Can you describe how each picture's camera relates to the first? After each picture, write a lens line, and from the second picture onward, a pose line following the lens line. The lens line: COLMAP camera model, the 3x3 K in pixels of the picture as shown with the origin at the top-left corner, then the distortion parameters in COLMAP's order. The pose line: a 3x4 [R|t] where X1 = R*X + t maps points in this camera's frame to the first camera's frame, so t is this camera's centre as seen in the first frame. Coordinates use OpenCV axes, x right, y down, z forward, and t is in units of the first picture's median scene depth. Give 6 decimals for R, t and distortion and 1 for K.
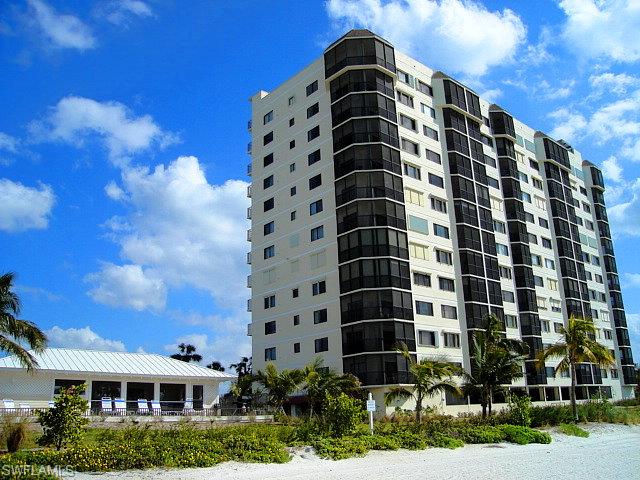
lens RADIAL K [[586.7, 0, 319.5], [0, 586.7, 272.2], [0, 0, 1]] dist [-0.149670, -0.002662]
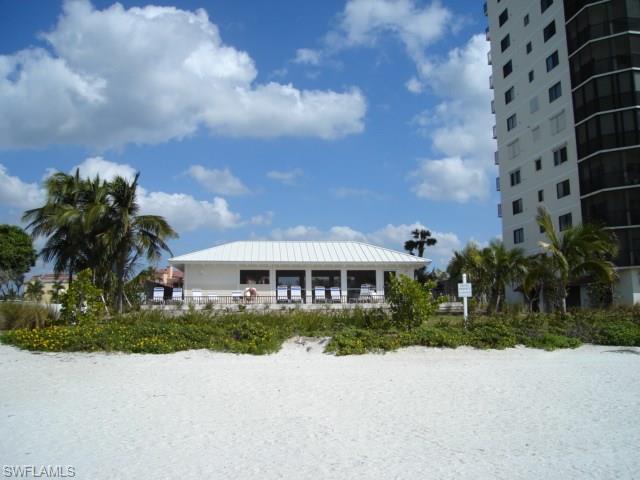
lens RADIAL K [[586.6, 0, 320.0], [0, 586.6, 240.0], [0, 0, 1]] dist [-0.103861, 0.010129]
pose [[0.853009, -0.041916, -0.520210, 0.118958], [0.110883, 0.988568, 0.102166, 0.021326], [0.509980, -0.144831, 0.847906, 0.085327]]
